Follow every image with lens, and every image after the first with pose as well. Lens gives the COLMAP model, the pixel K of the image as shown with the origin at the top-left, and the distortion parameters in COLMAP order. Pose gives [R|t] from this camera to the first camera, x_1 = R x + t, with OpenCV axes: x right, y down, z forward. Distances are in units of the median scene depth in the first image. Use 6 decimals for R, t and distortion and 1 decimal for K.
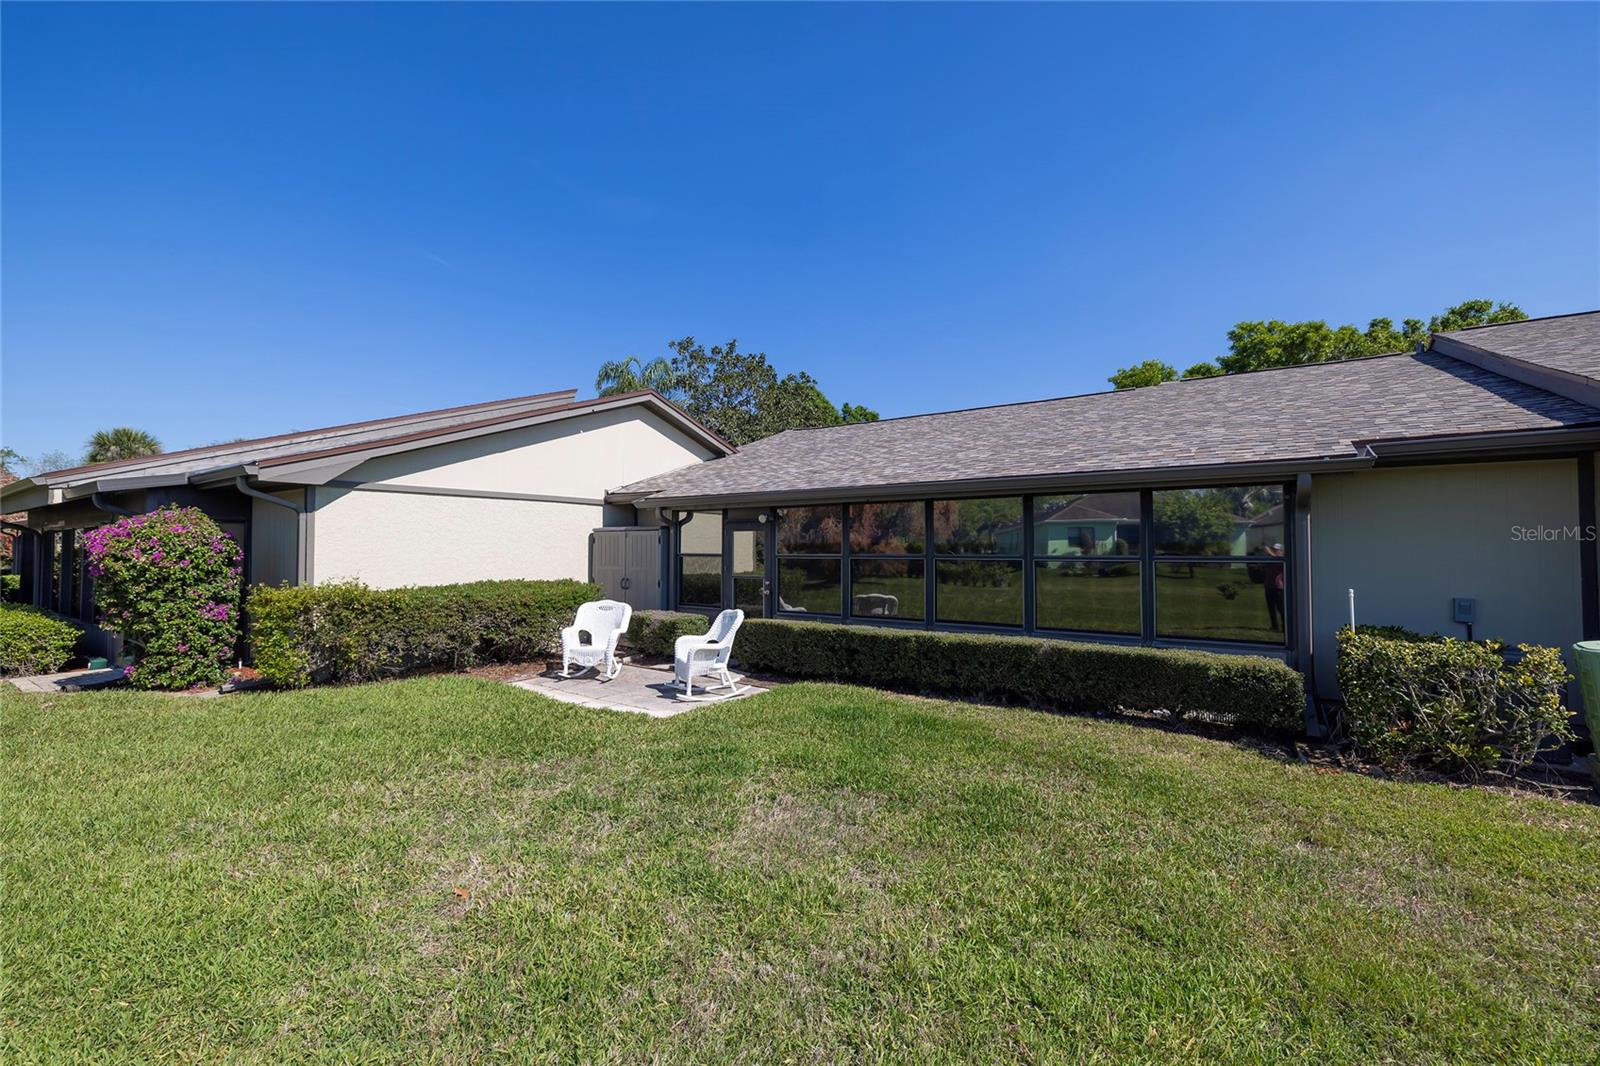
lens RADIAL K [[667.6, 0, 791.9], [0, 667.6, 537.5], [0, 0, 1]] dist [-0.007873, 0.007652]
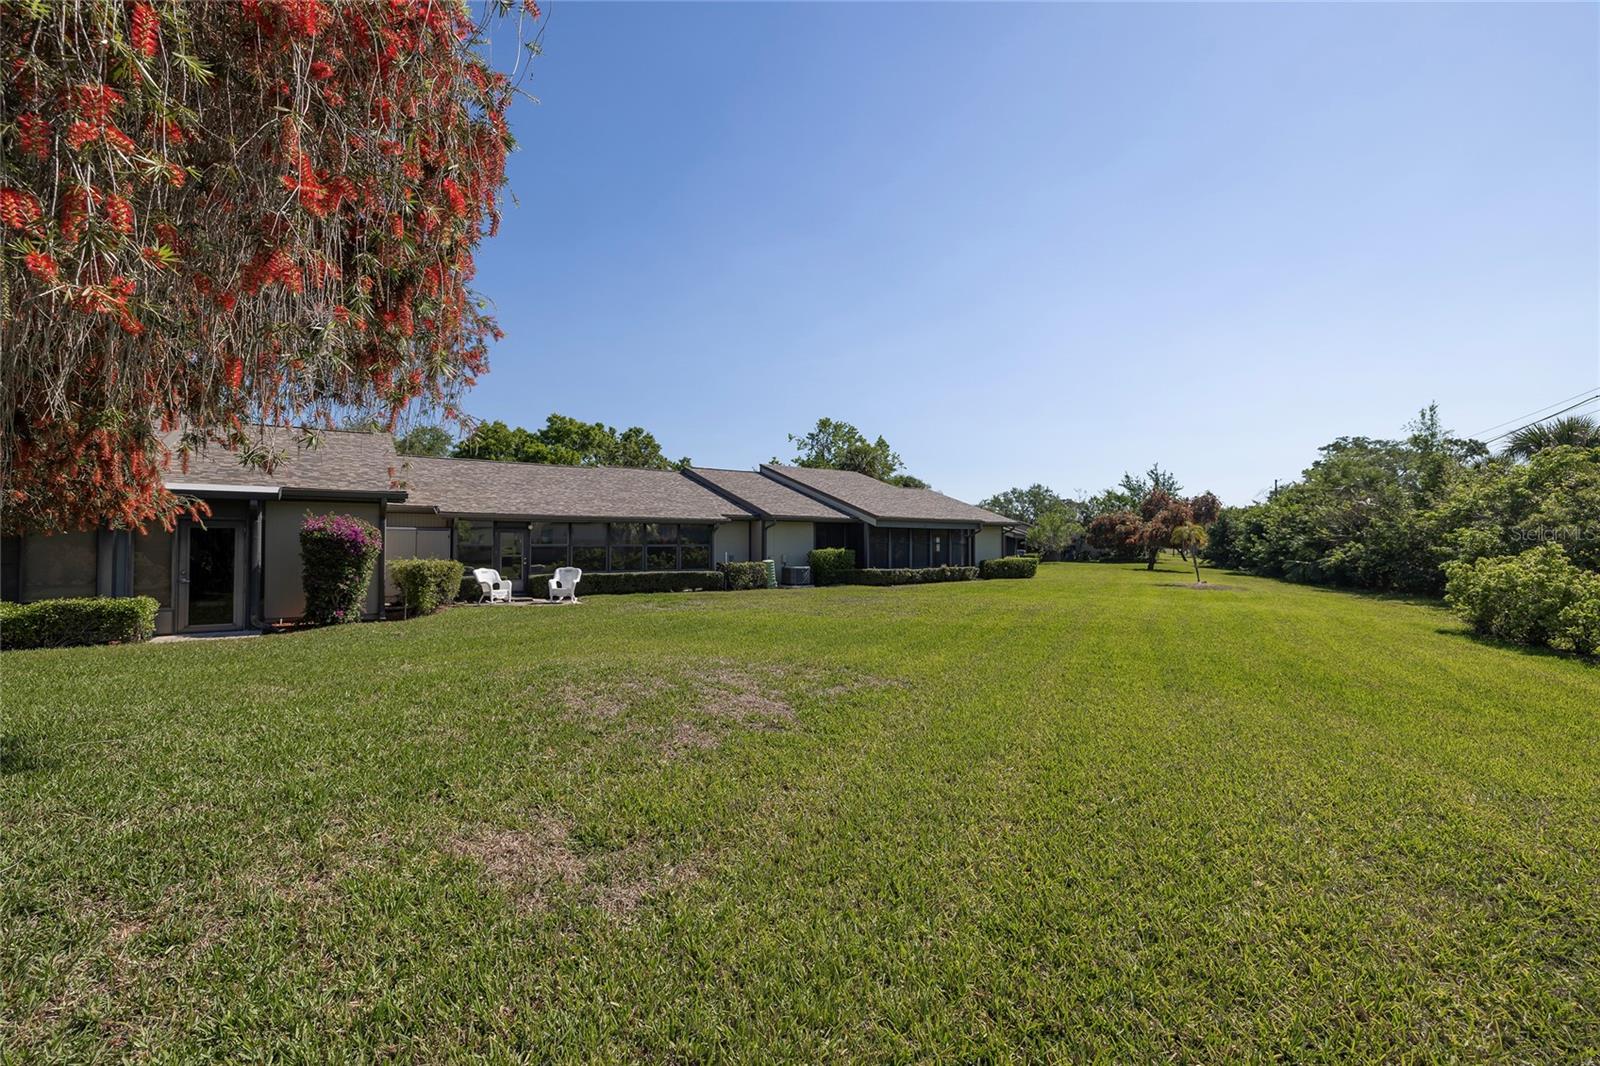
lens RADIAL K [[667.6, 0, 791.9], [0, 667.6, 537.5], [0, 0, 1]] dist [-0.007873, 0.007652]
pose [[0.362525, 0.012203, 0.931894, -1.754682], [-0.016409, 0.999843, -0.006709, 0.005100], [-0.931829, -0.012860, 0.362669, -0.525615]]
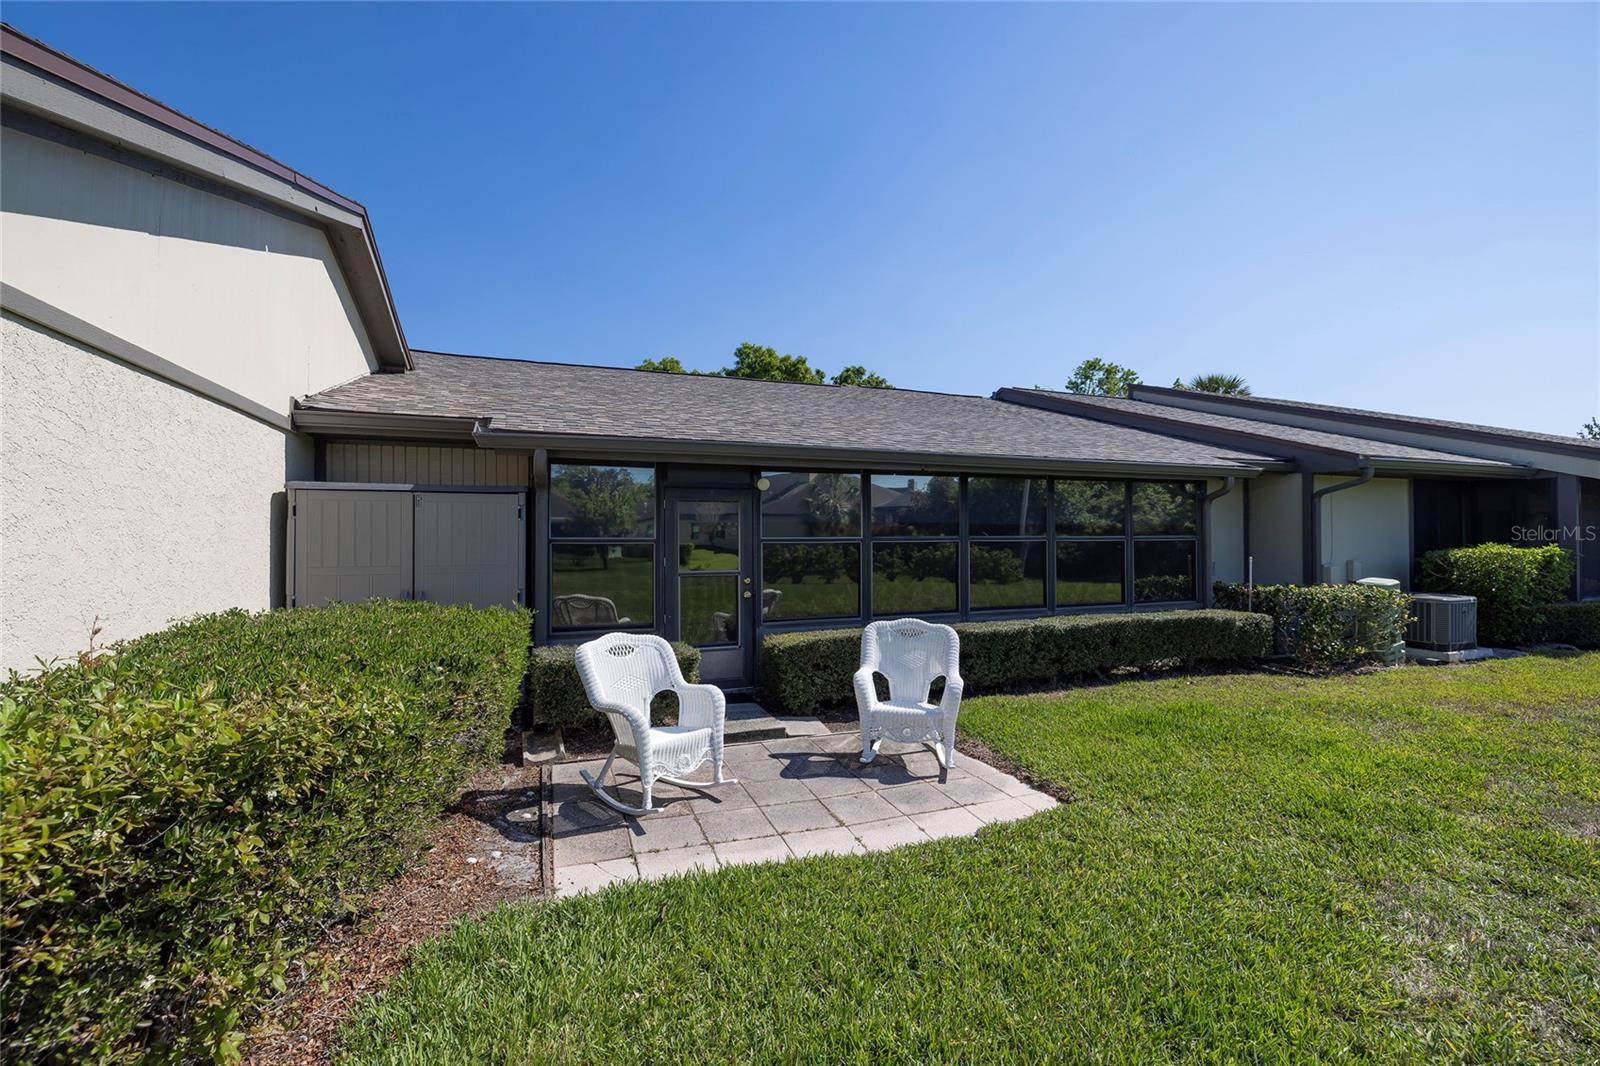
lens RADIAL K [[667.6, 0, 791.9], [0, 667.6, 537.5], [0, 0, 1]] dist [-0.007873, 0.007652]
pose [[0.568824, -0.001610, 0.822458, -0.602802], [-0.011345, 0.999888, 0.009803, 0.019209], [-0.822381, -0.014907, 0.568741, 0.628450]]
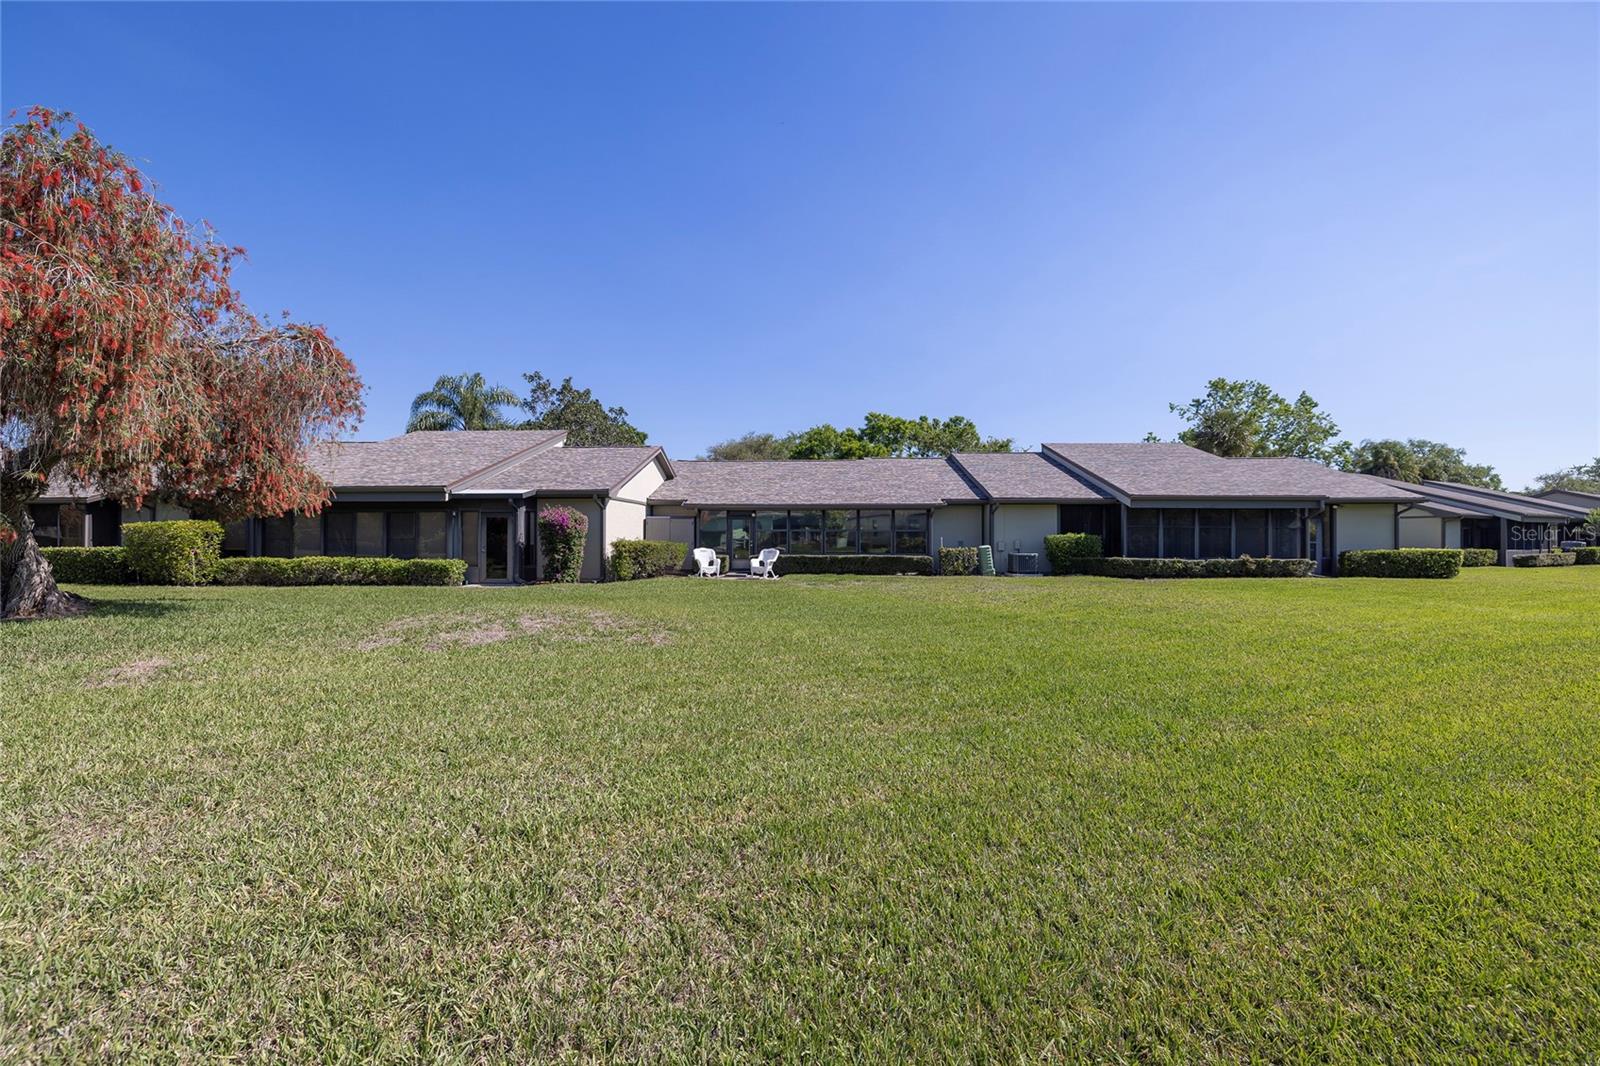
lens RADIAL K [[667.6, 0, 791.9], [0, 667.6, 537.5], [0, 0, 1]] dist [-0.007873, 0.007652]
pose [[0.844717, 0.001169, 0.535212, -1.288326], [-0.010346, 0.999846, 0.014145, 0.019522], [-0.535114, -0.017486, 0.844599, -1.186940]]
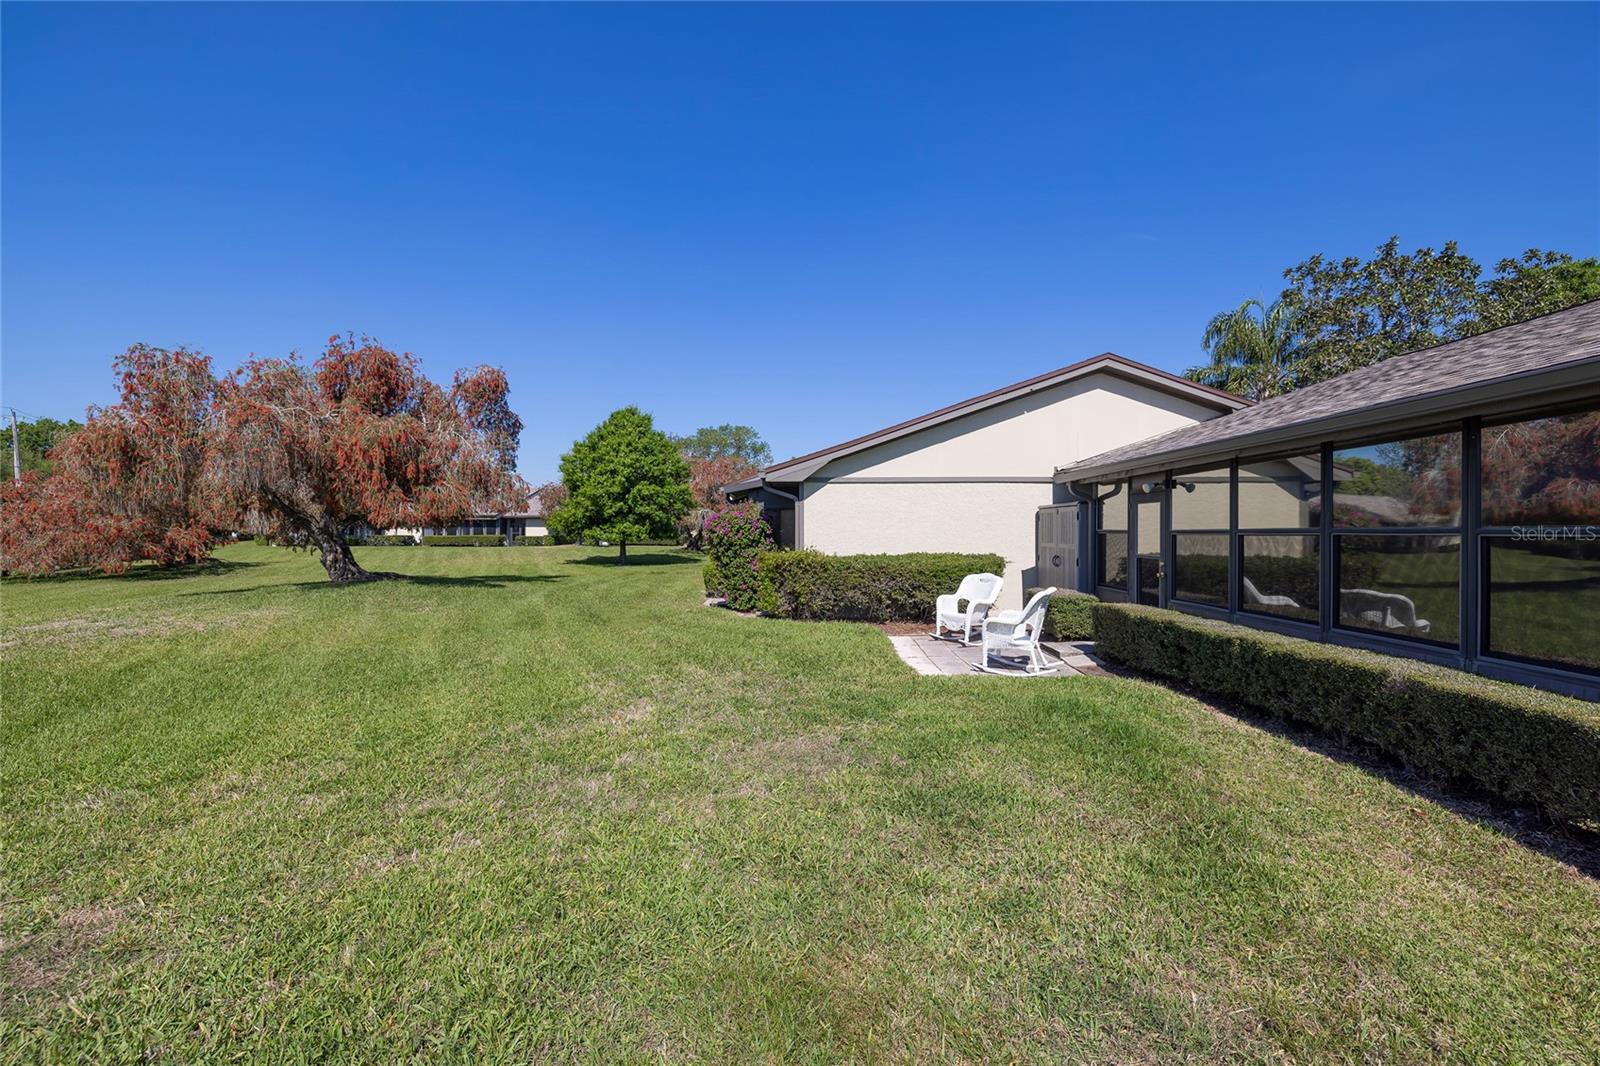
lens RADIAL K [[667.6, 0, 791.9], [0, 667.6, 537.5], [0, 0, 1]] dist [-0.007873, 0.007652]
pose [[0.566599, 0.008235, -0.823952, 0.423694], [0.013996, 0.999710, 0.019616, 0.011999], [0.823875, -0.022646, 0.566319, 0.145906]]
